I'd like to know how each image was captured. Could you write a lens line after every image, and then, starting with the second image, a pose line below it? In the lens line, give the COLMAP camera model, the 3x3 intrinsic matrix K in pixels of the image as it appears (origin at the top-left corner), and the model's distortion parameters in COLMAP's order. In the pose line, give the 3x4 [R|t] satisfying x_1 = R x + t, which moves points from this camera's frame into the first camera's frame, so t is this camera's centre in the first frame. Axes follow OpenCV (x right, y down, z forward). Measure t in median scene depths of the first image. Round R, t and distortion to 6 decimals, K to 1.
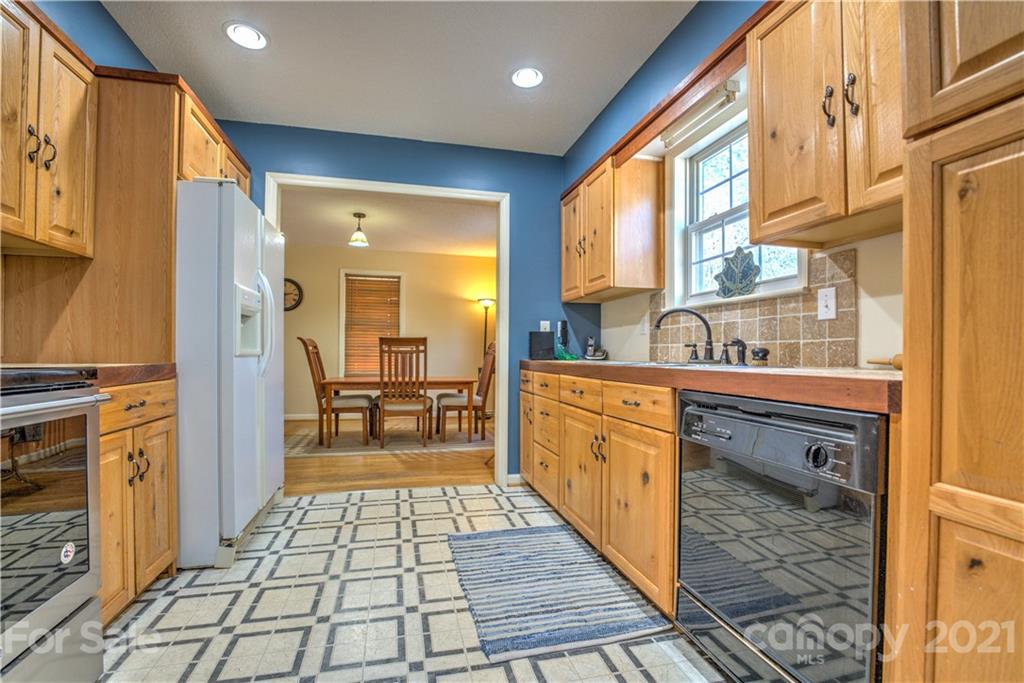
lens RADIAL K [[429.8, 0, 520.4], [0, 429.8, 356.0], [0, 0, 1]] dist [-0.025053, 0.000261]
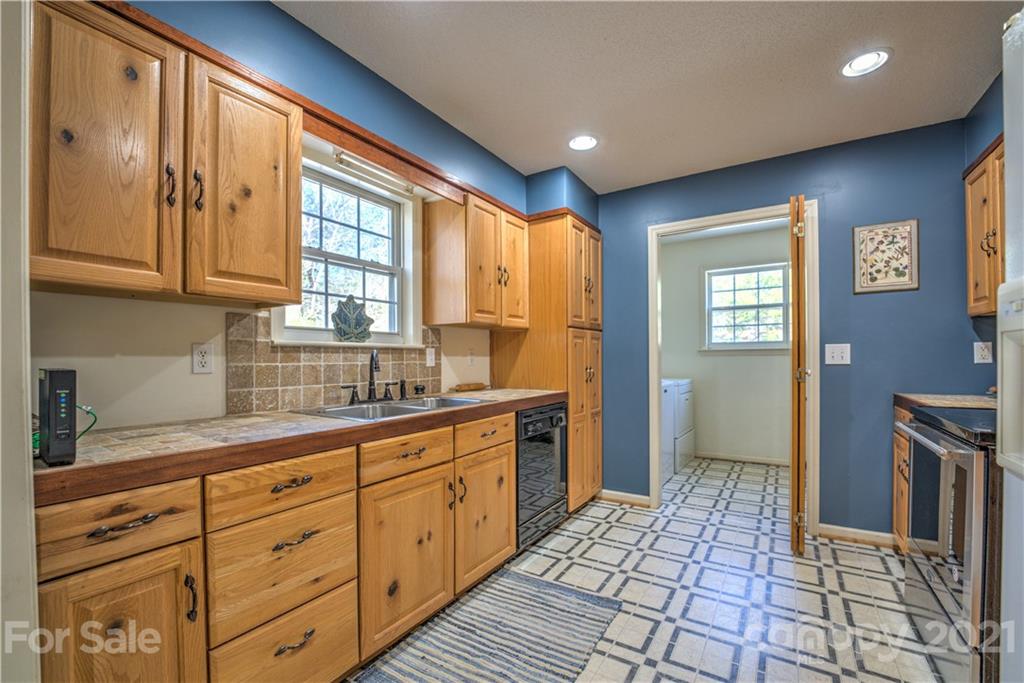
lens RADIAL K [[429.8, 0, 520.4], [0, 429.8, 356.0], [0, 0, 1]] dist [-0.025053, 0.000261]
pose [[-0.666973, 0.009232, 0.745025, -0.606249], [0.012432, 0.999922, -0.001261, -0.093376], [-0.744978, 0.008421, -0.667036, 1.433707]]
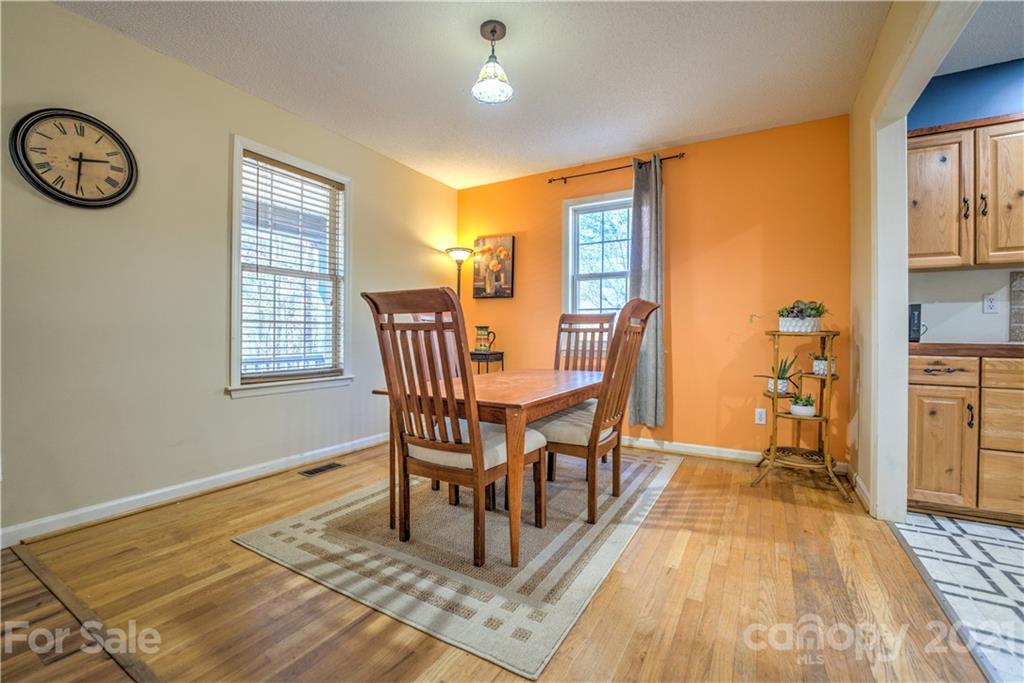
lens RADIAL K [[432.2, 0, 506.2], [0, 432.2, 337.6], [0, 0, 1]] dist [-0.024103, 0.000034]
pose [[0.724184, -0.011324, 0.689513, -1.489035], [0.001974, 0.999895, 0.014348, -0.017426], [-0.689604, -0.009030, 0.724131, 1.437572]]
